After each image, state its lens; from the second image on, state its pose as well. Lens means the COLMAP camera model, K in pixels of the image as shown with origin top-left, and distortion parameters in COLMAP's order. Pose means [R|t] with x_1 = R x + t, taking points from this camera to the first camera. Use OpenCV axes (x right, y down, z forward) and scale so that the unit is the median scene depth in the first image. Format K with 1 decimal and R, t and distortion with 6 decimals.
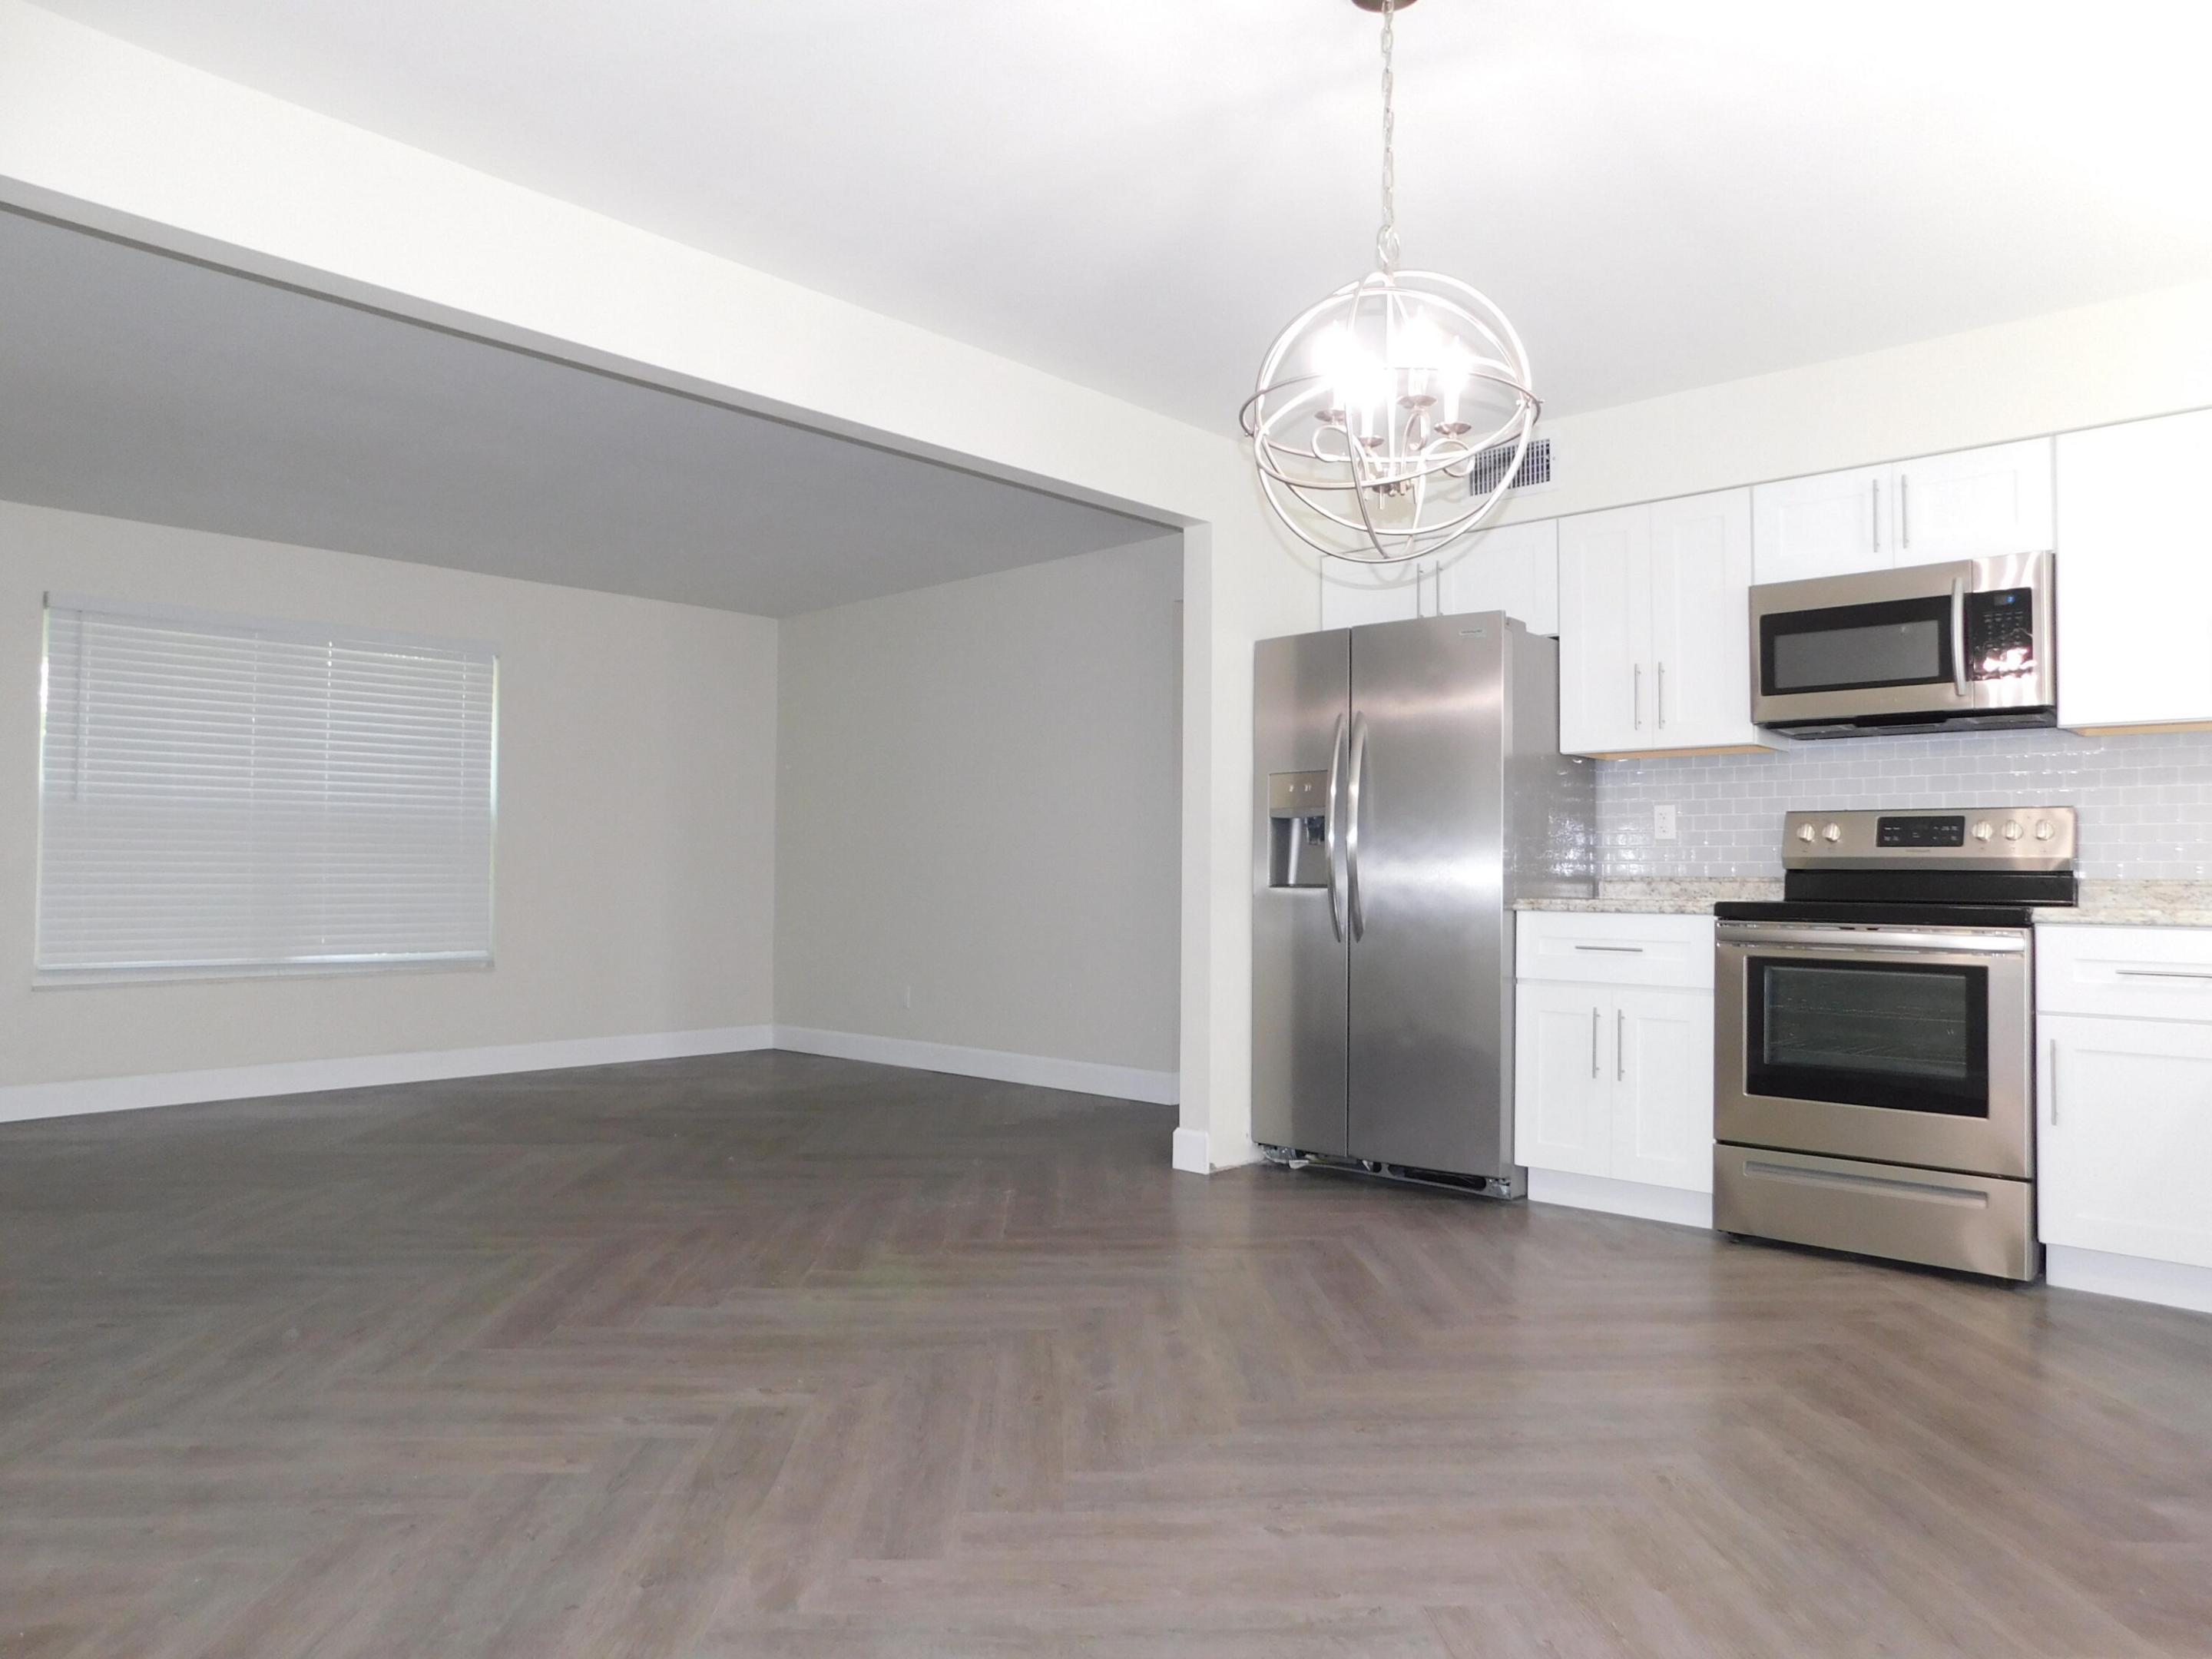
lens RADIAL K [[1464.0, 0, 1119.3], [0, 1464.0, 813.8], [0, 0, 1]] dist [-0.059356, 0.039845]
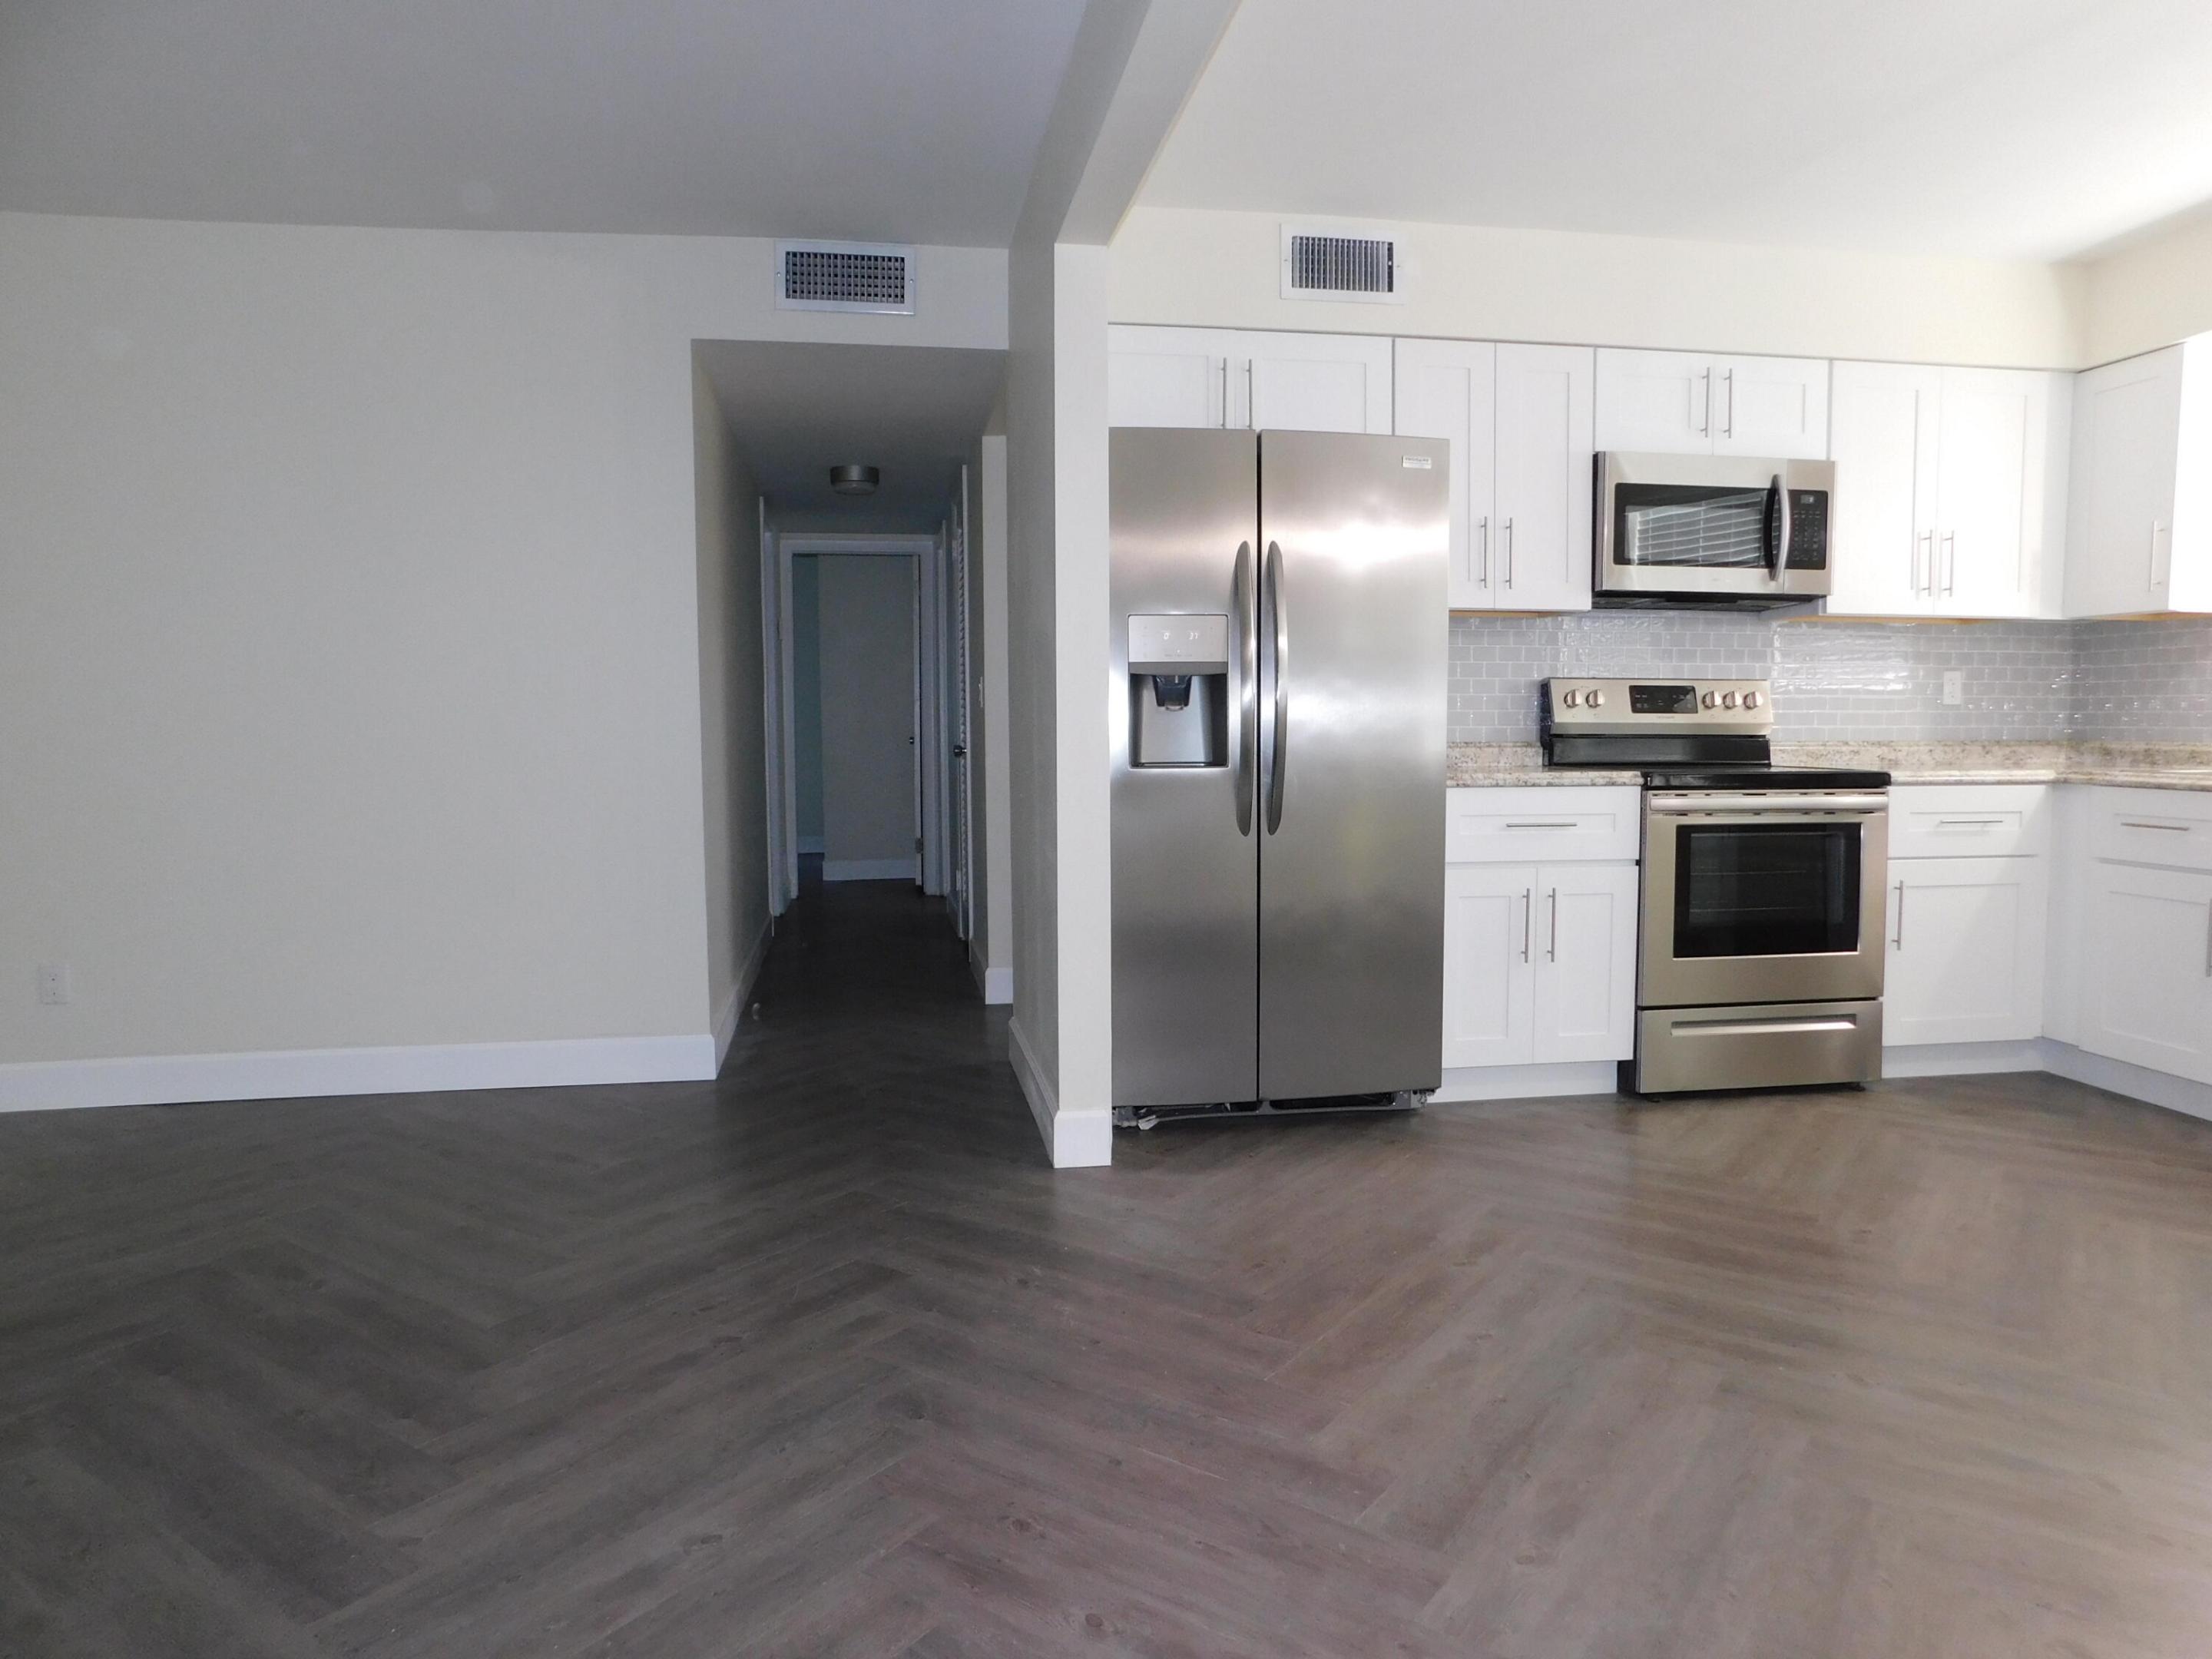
lens RADIAL K [[1464.0, 0, 1108.2], [0, 1464.0, 825.5], [0, 0, 1]] dist [-0.059356, 0.039845]
pose [[0.615257, -0.072274, 0.785007, -0.585807], [-0.025717, 0.993418, 0.111618, -0.004884], [-0.787907, -0.088862, 0.609349, 0.659459]]
